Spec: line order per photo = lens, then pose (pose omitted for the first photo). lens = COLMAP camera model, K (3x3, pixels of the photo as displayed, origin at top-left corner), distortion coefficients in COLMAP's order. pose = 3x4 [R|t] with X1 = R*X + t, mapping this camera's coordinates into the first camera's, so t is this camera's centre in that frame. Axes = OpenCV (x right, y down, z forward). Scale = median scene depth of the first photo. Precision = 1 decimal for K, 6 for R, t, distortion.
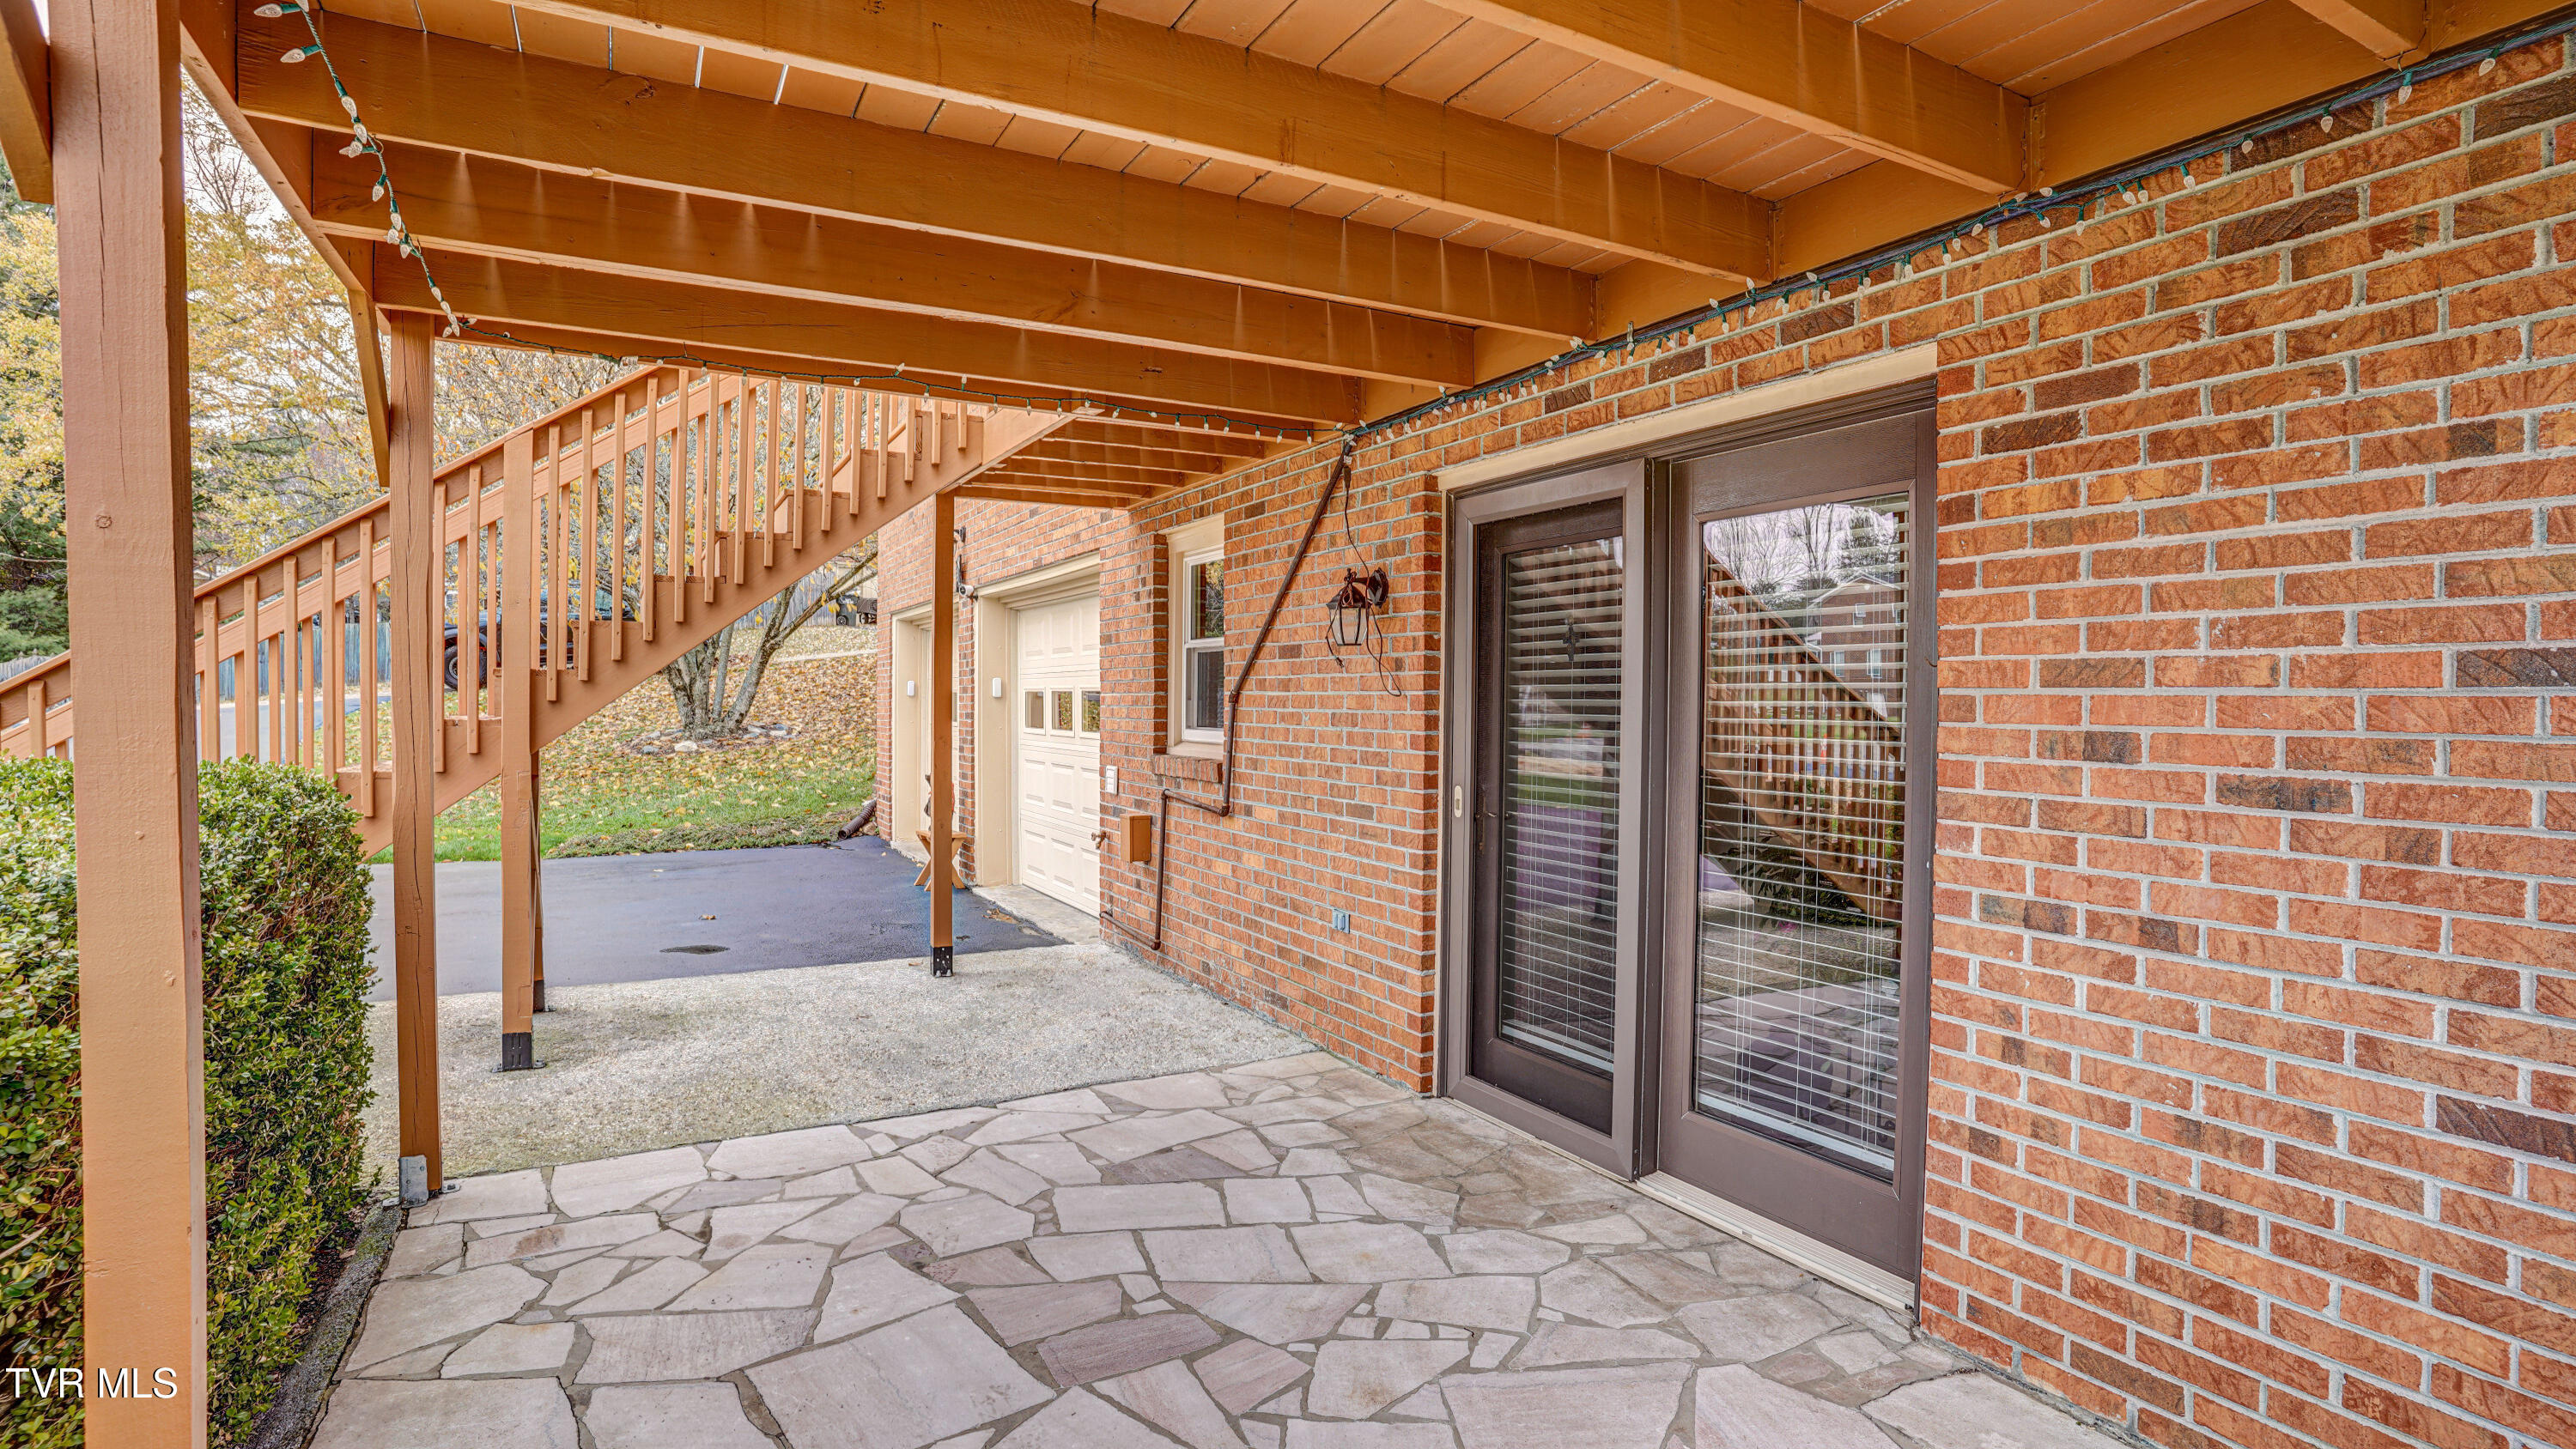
lens RADIAL K [[1269.0, 0, 1290.7], [0, 1269.0, 724.6], [0, 0, 1]] dist [-0.080520, 0.038968]
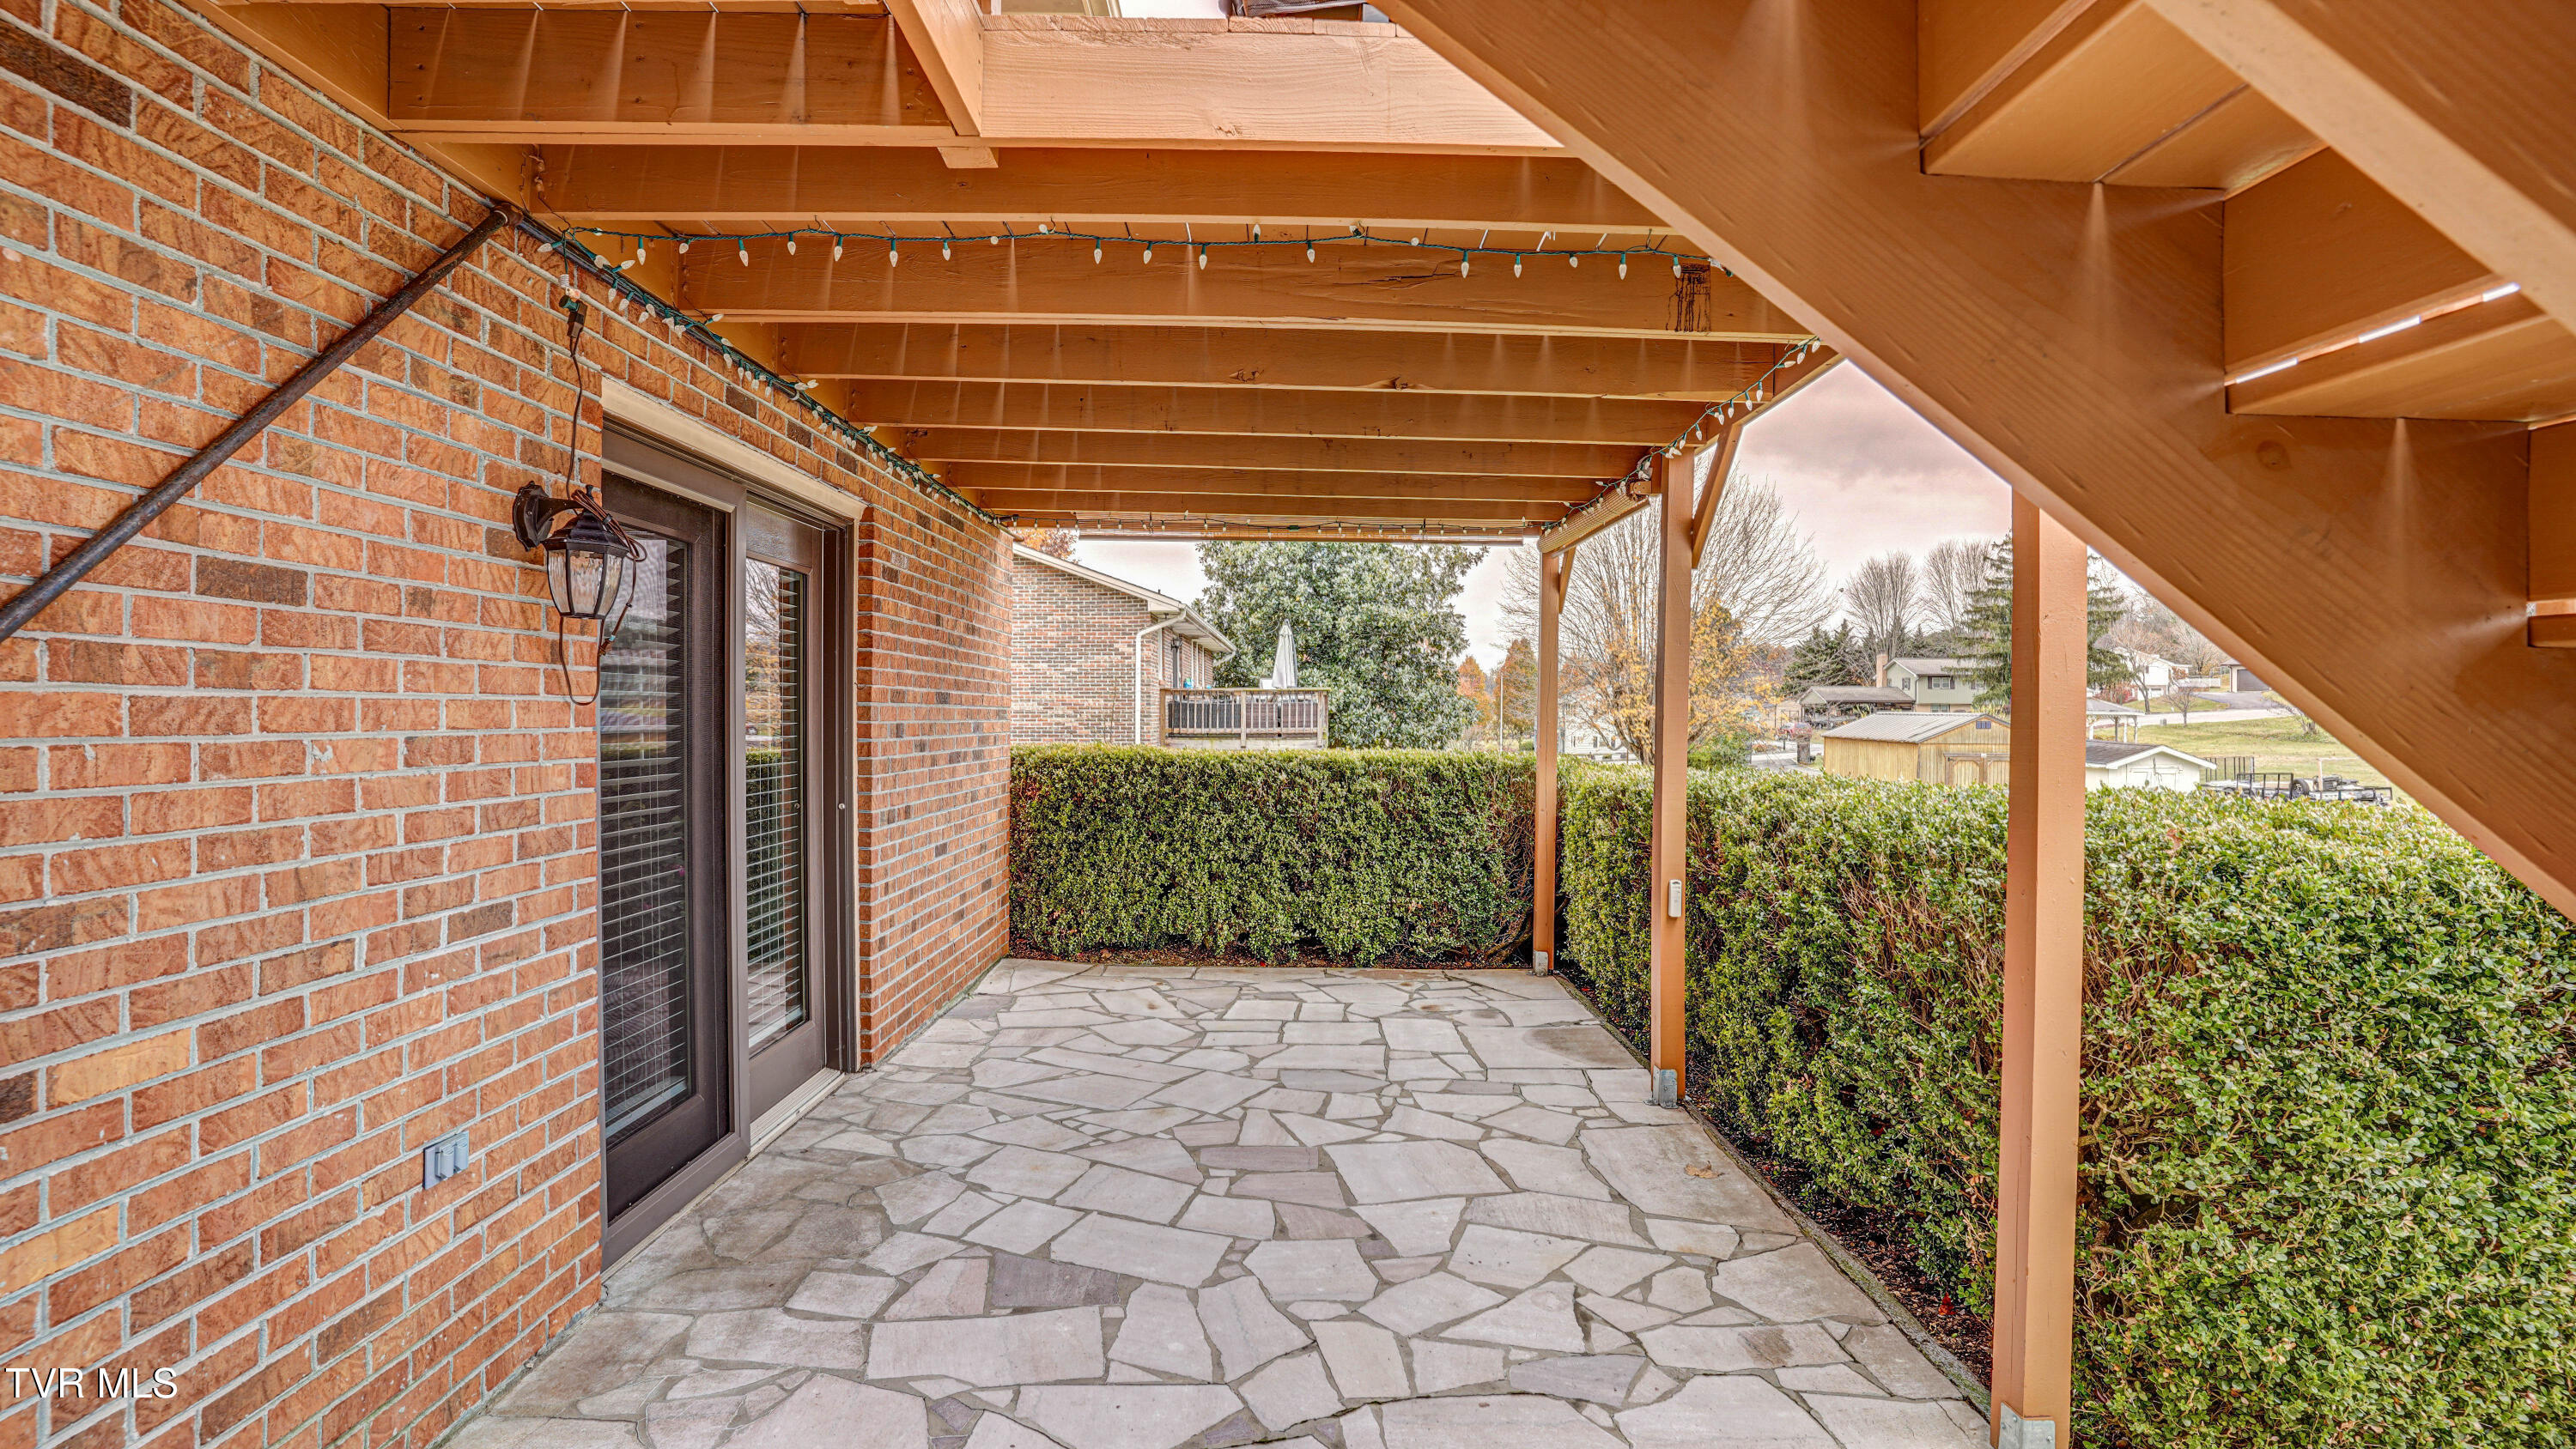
lens RADIAL K [[1288.5, 0, 1288.0], [0, 1288.5, 724.5], [0, 0, 1]] dist [-0.081607, 0.000175]
pose [[-0.881282, -0.016651, 0.472297, -0.630223], [-0.003324, 0.999573, 0.029038, -0.038662], [-0.472579, 0.024020, -0.880961, 1.683445]]
